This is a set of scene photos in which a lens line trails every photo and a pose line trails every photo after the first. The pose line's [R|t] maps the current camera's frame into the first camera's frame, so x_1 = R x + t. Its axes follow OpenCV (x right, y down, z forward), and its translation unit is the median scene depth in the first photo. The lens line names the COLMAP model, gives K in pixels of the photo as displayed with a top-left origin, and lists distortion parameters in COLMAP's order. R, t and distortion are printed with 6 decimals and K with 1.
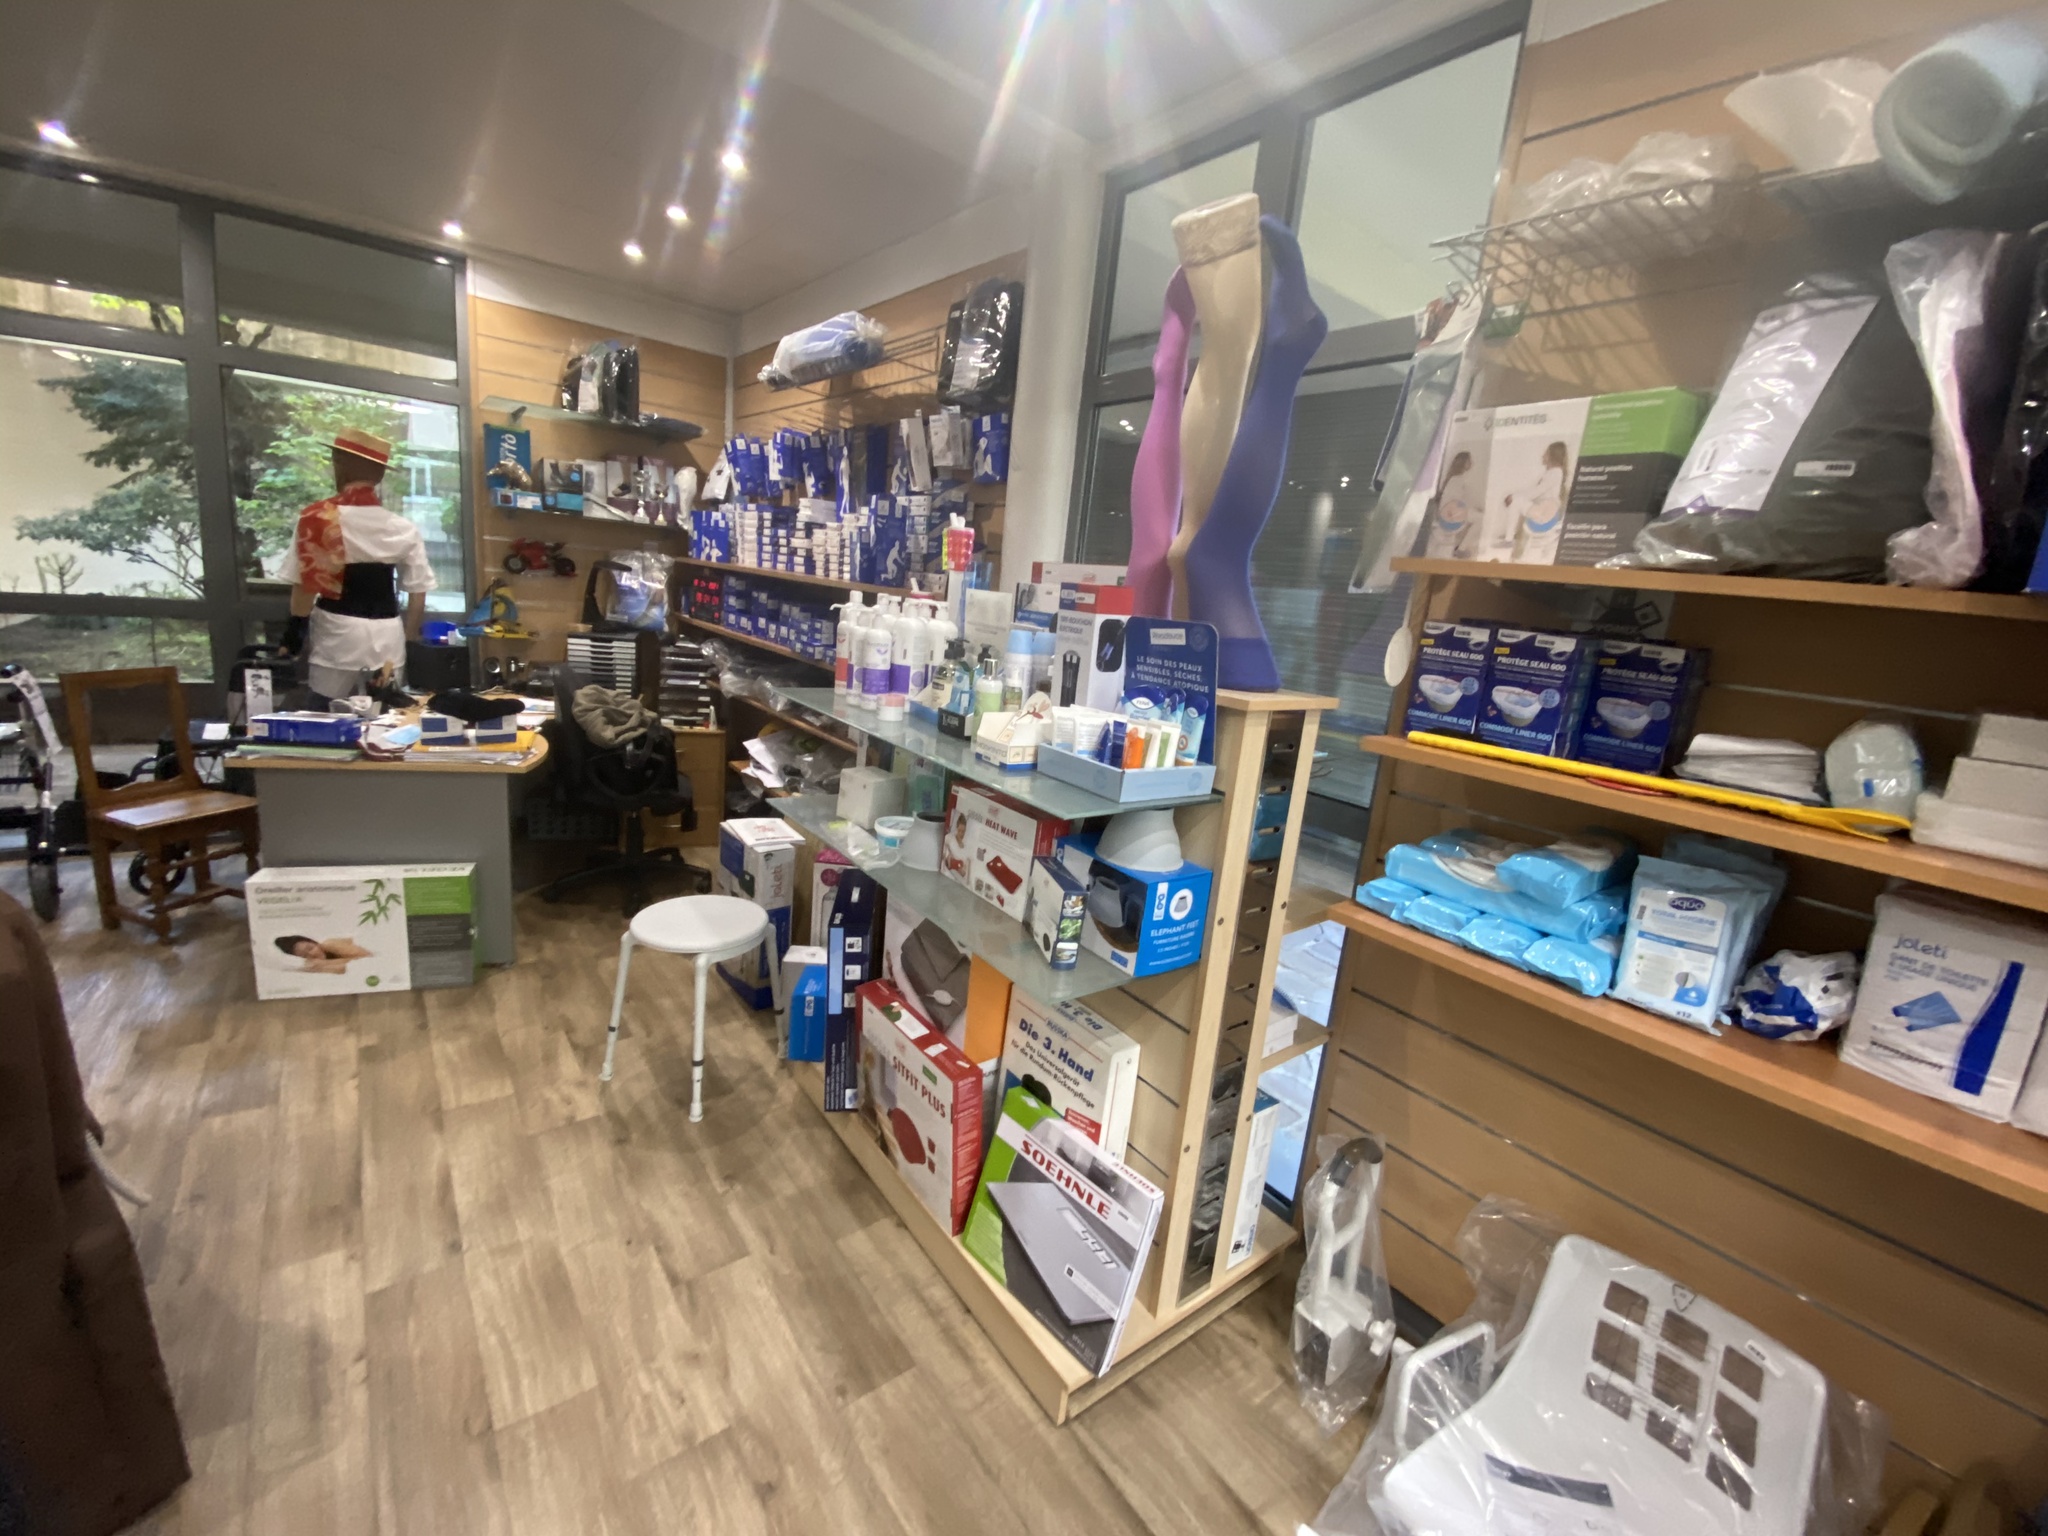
lens RADIAL K [[834.1, 0, 1032.8], [0, 834.1, 770.2], [0, 0, 1]] dist [0.004045, -0.013121]
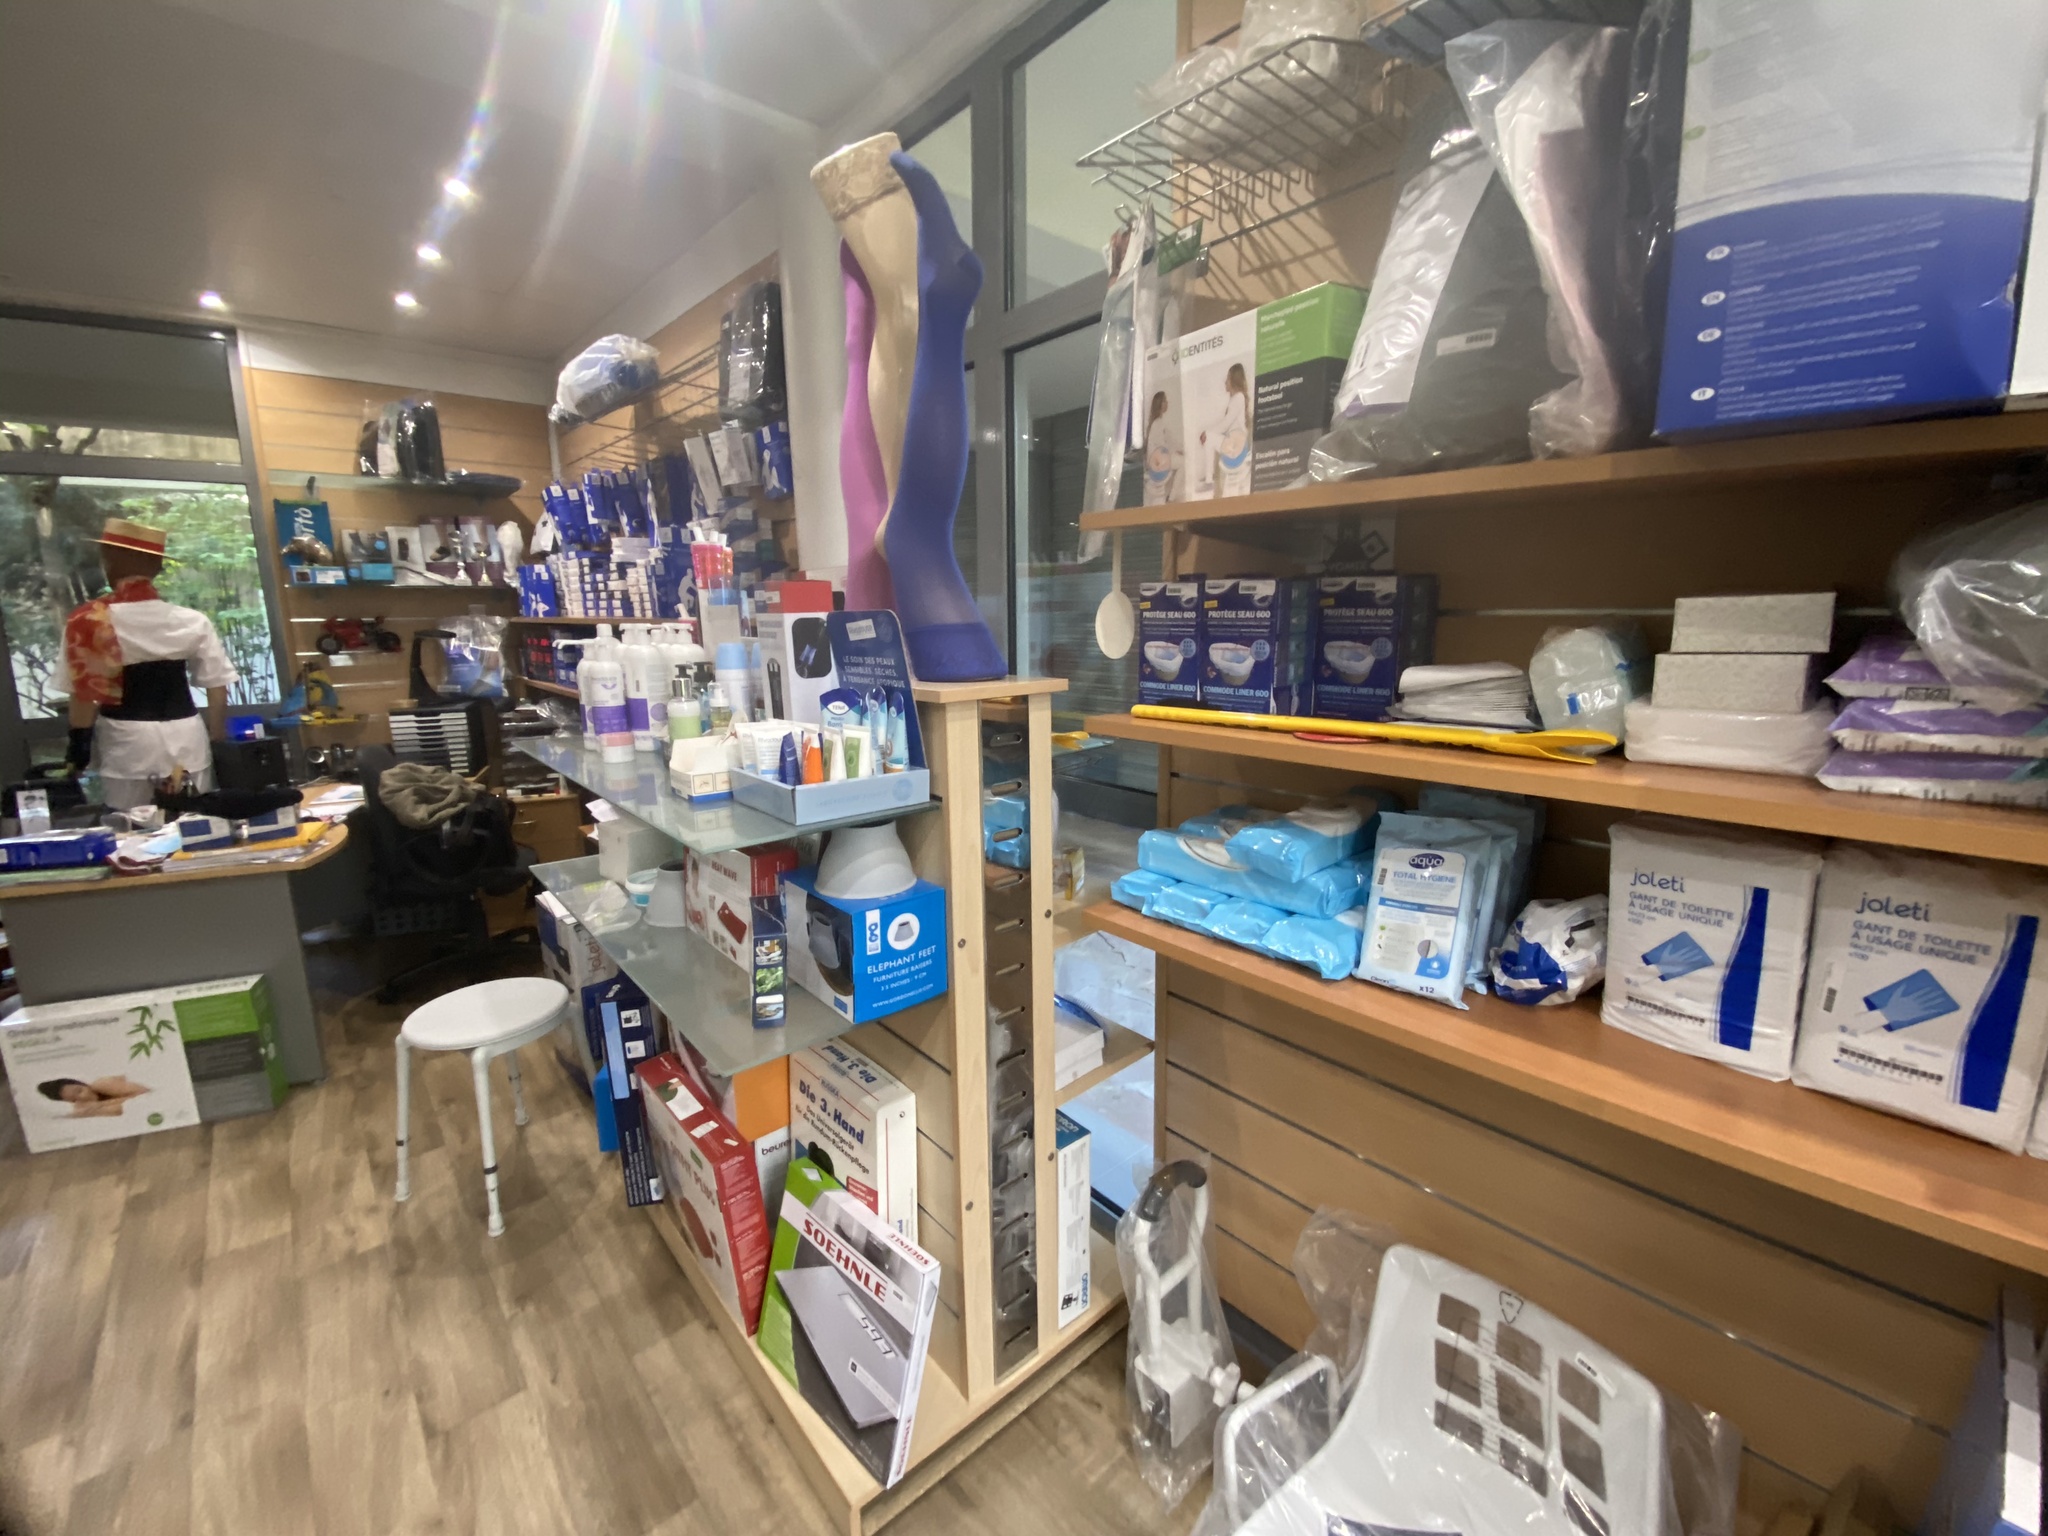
lens RADIAL K [[834.1, 0, 1036.2], [0, 834.1, 767.5], [0, 0, 1]] dist [0.004045, -0.013121]
pose [[0.991350, -0.122456, 0.047226, 0.251210], [0.123692, 0.992026, -0.024190, 0.023932], [-0.043888, 0.029822, 0.998591, 0.099107]]
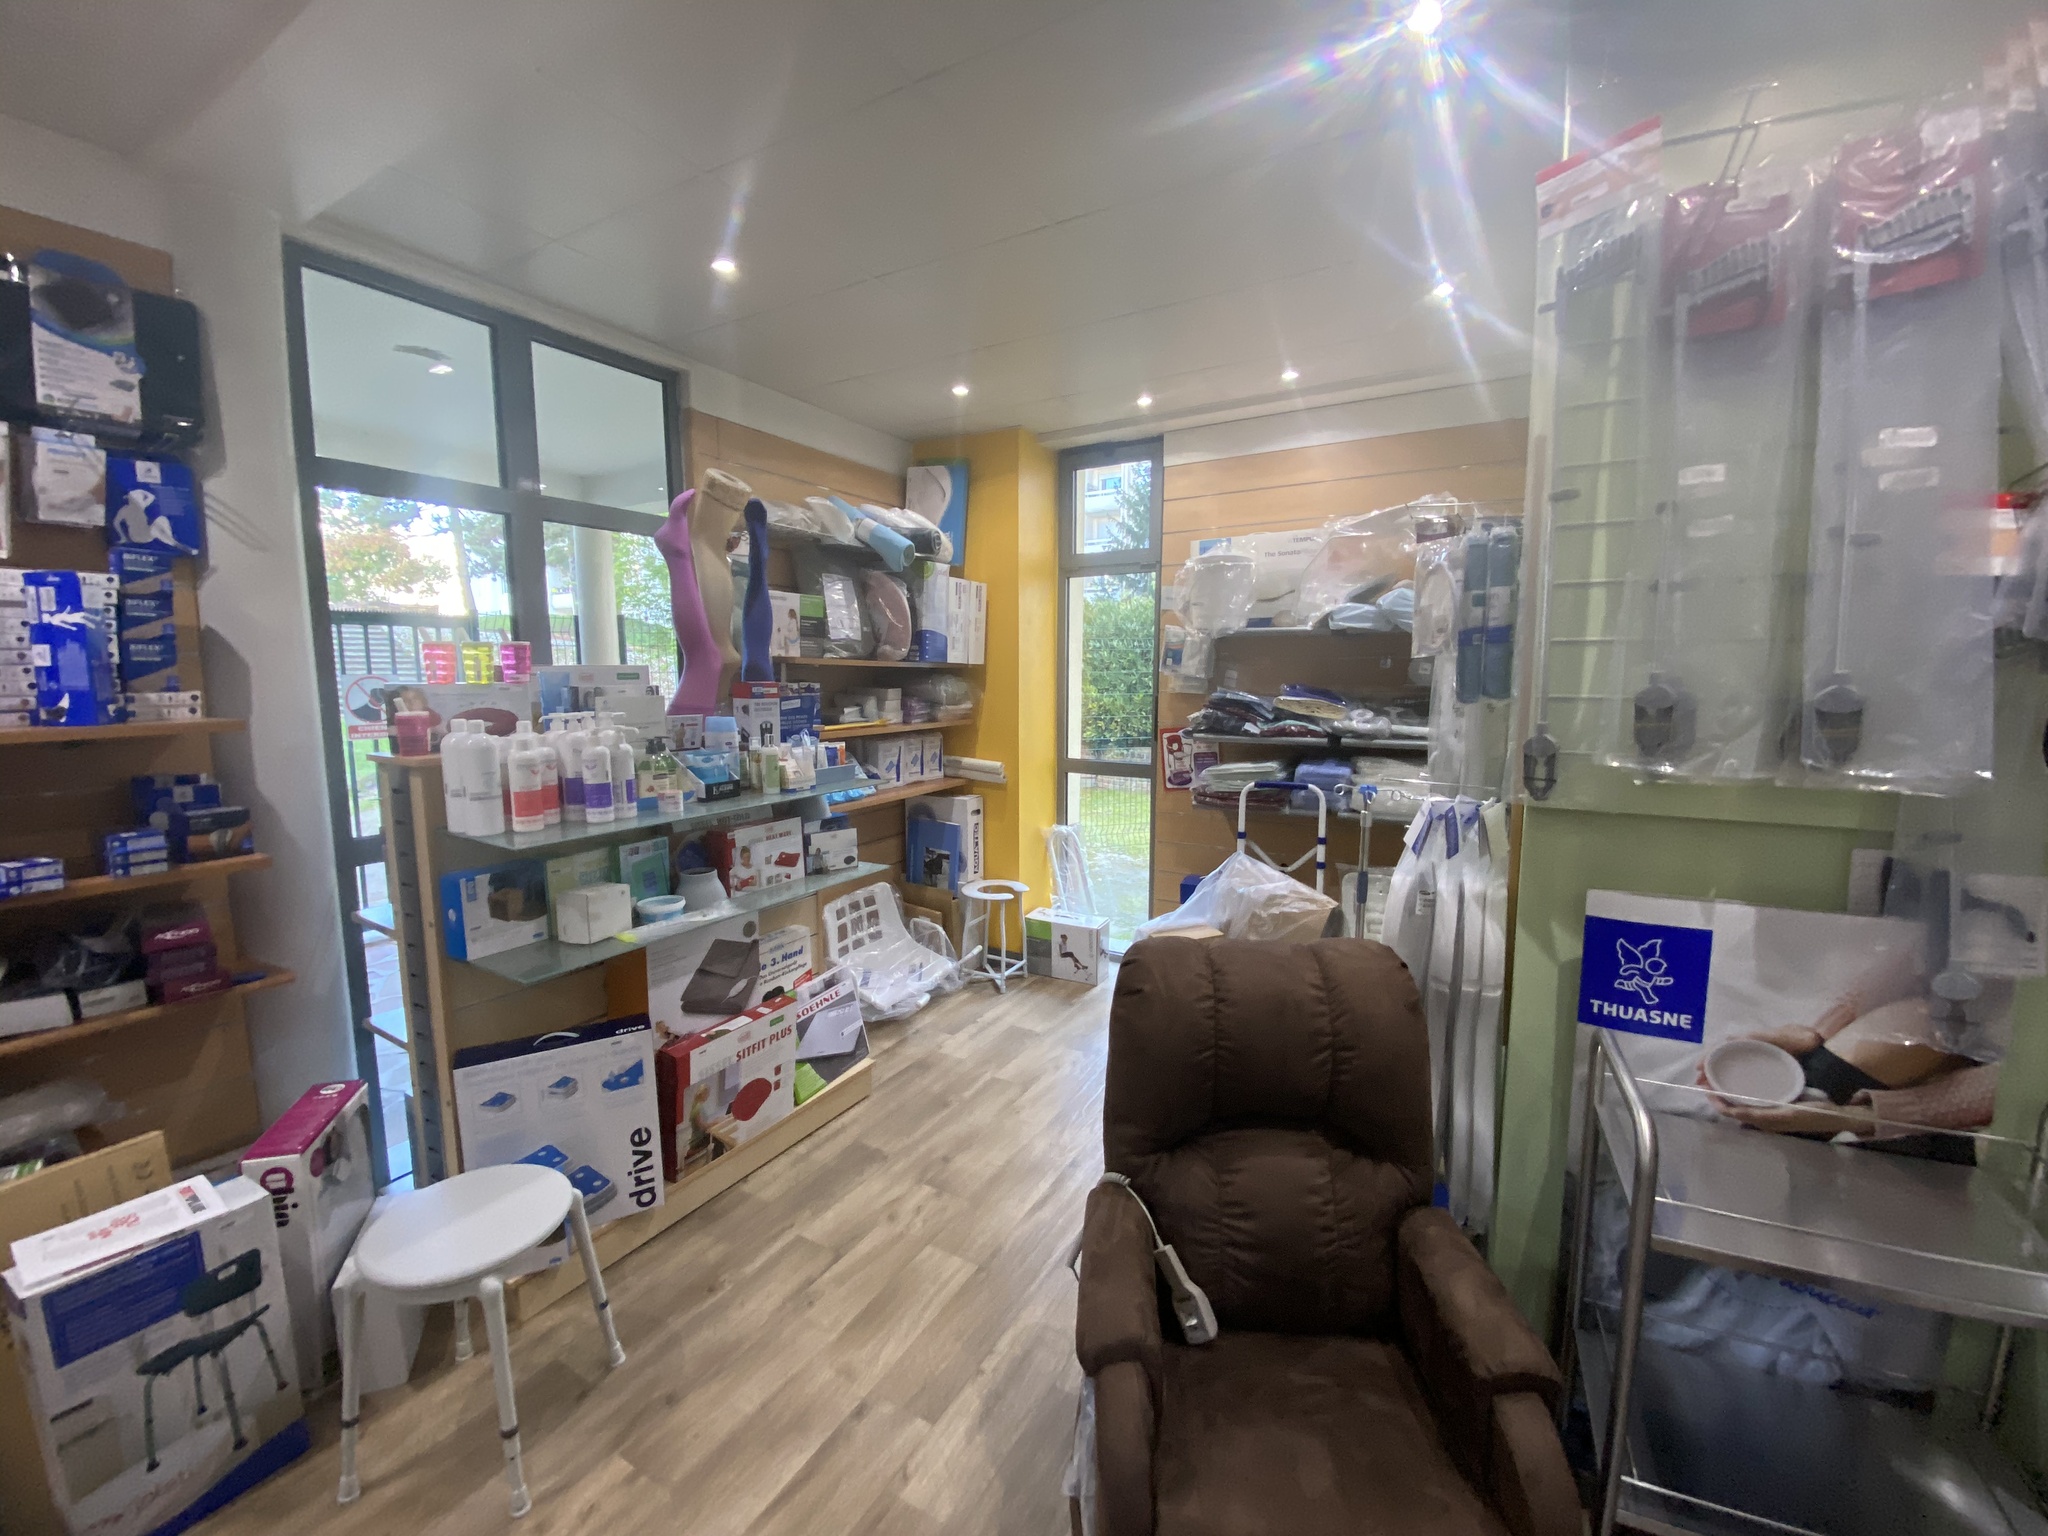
lens RADIAL K [[834.1, 0, 1032.9], [0, 834.1, 769.1], [0, 0, 1]] dist [0.004045, -0.013121]
pose [[-0.385325, -0.210503, 0.898450, -1.608078], [0.156867, 0.944520, 0.288574, -0.430367], [-0.909350, 0.252132, -0.330926, 1.010782]]
